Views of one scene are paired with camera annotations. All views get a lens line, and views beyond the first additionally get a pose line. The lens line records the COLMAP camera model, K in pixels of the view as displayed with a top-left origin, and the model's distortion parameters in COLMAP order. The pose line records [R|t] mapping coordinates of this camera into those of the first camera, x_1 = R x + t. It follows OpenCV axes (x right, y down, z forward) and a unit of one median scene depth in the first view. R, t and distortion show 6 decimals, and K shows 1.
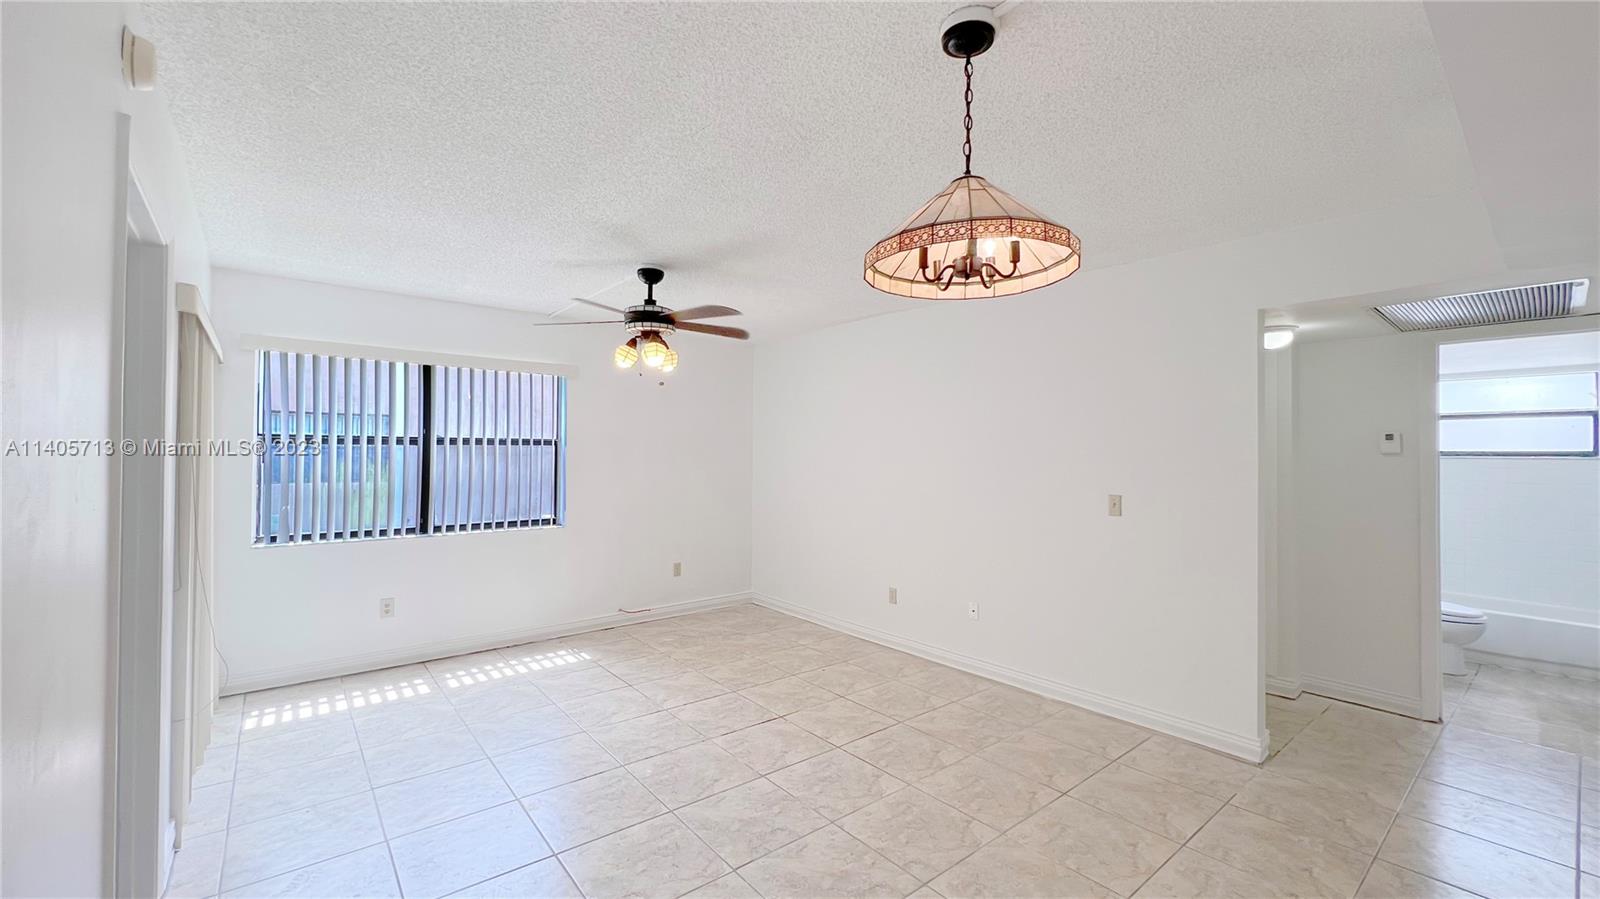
lens RADIAL K [[664.0, 0, 801.2], [0, 664.0, 451.0], [0, 0, 1]] dist [-0.004255, 0.000080]
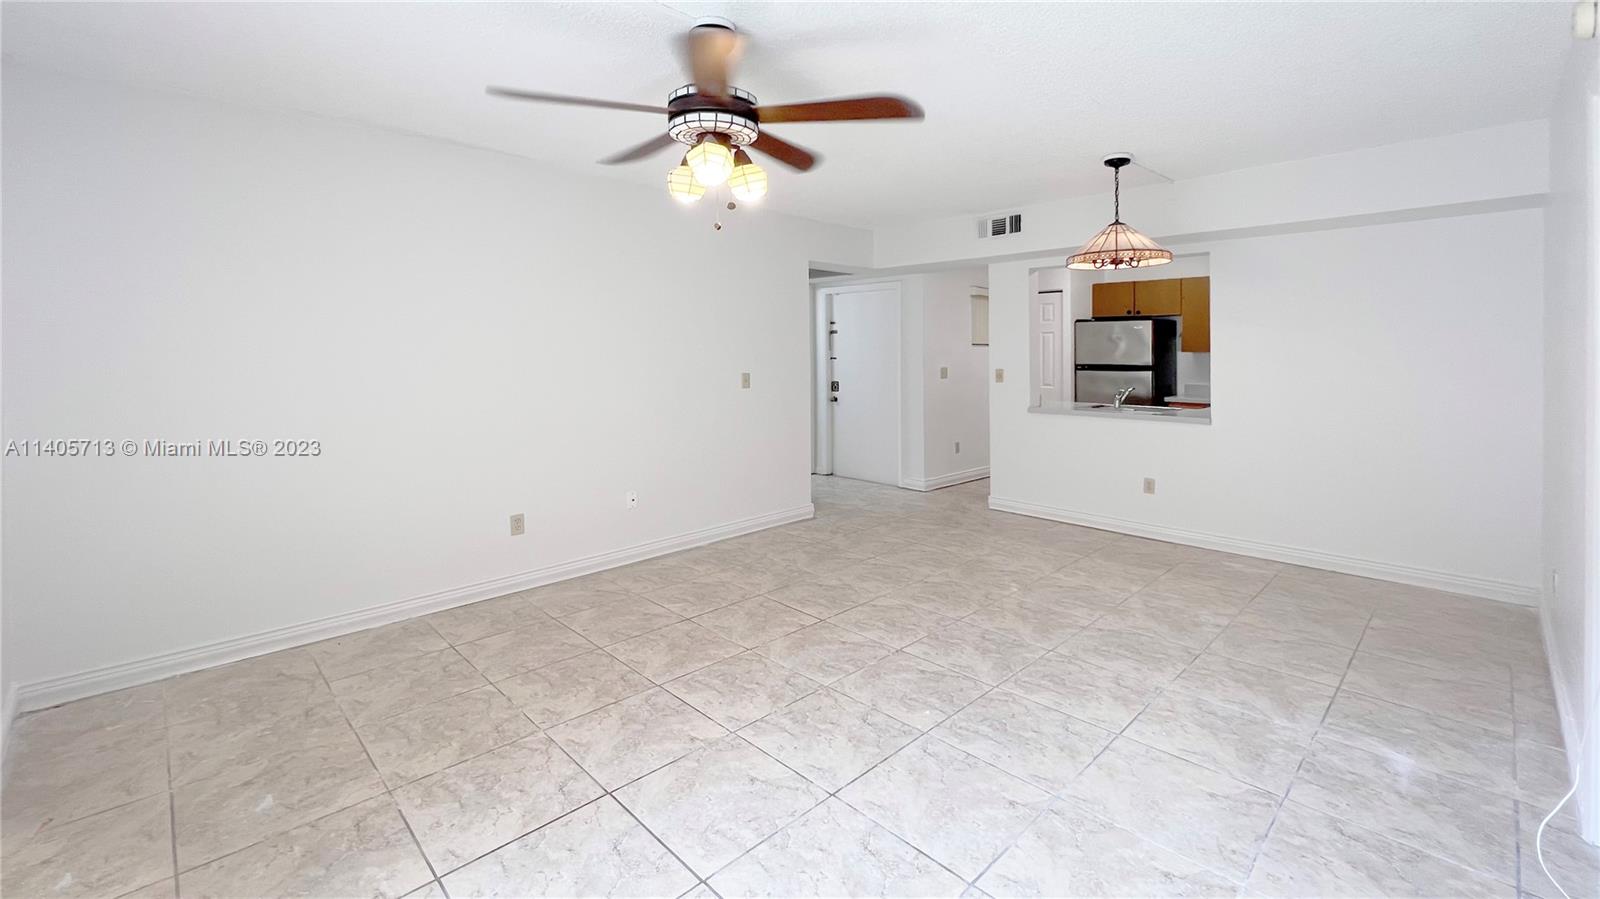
lens RADIAL K [[664.0, 0, 748.3], [0, 664.0, 392.1], [0, 0, 1]] dist [-0.004255, 0.000080]
pose [[-0.060623, -0.064074, 0.996102, -0.710172], [-0.007064, 0.997940, 0.063762, 0.015804], [-0.998136, -0.003171, -0.060951, 0.879855]]
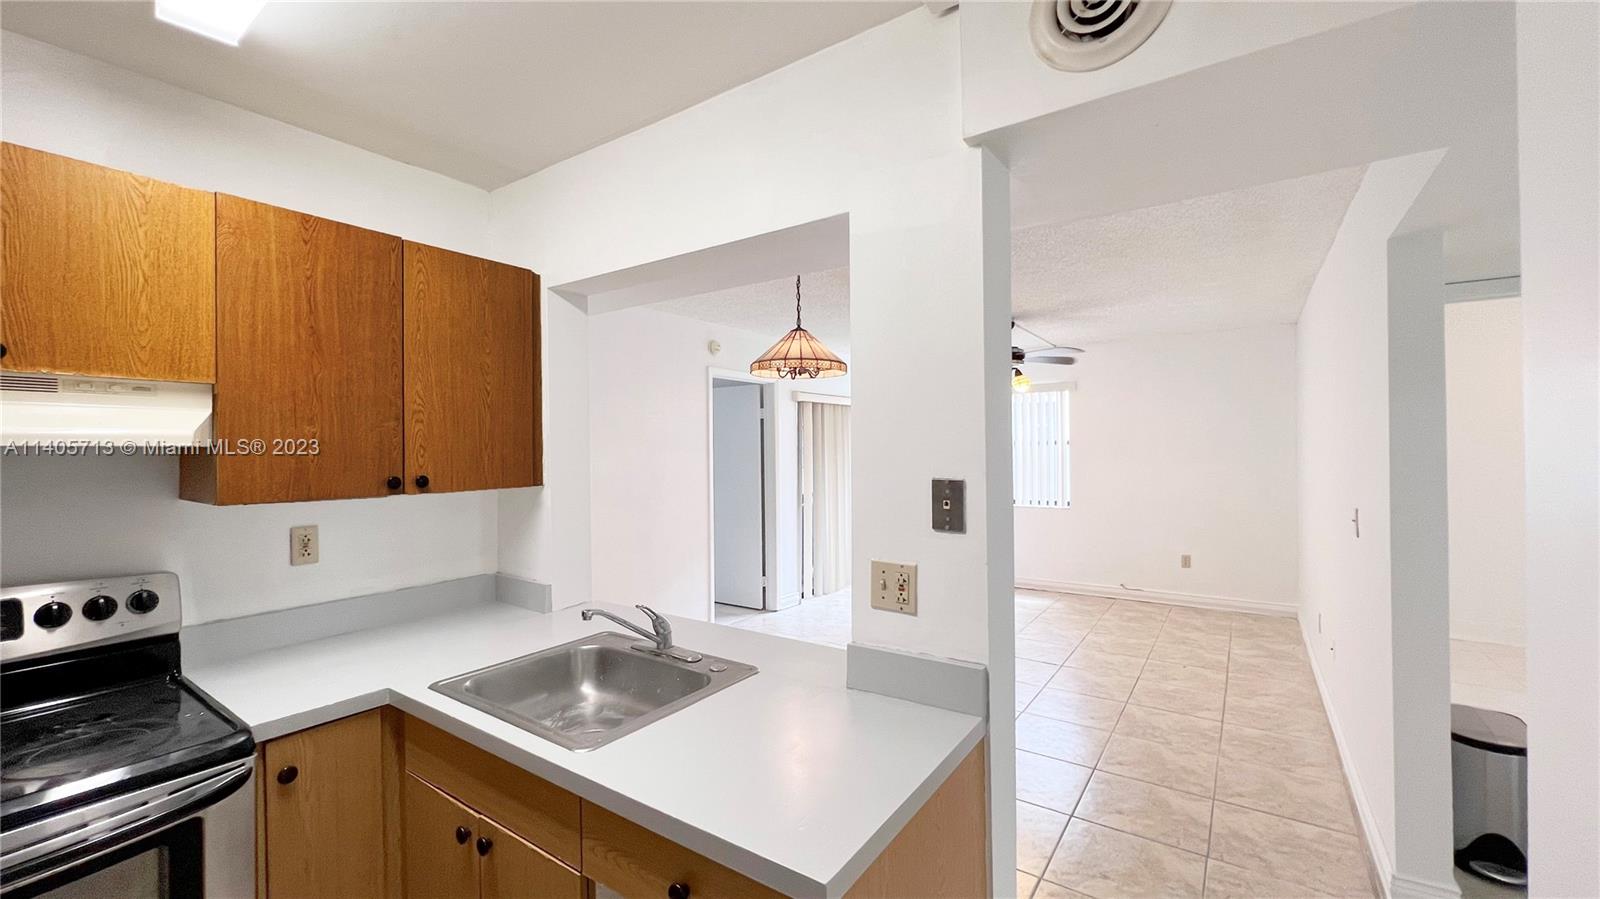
lens RADIAL K [[664.0, 0, 799.9], [0, 664.0, 456.4], [0, 0, 1]] dist [-0.004255, 0.000080]
pose [[0.284892, 0.016211, -0.958422, 0.867758], [0.008812, 0.999770, 0.019530, -0.021708], [0.958519, -0.014010, 0.284684, 0.144662]]
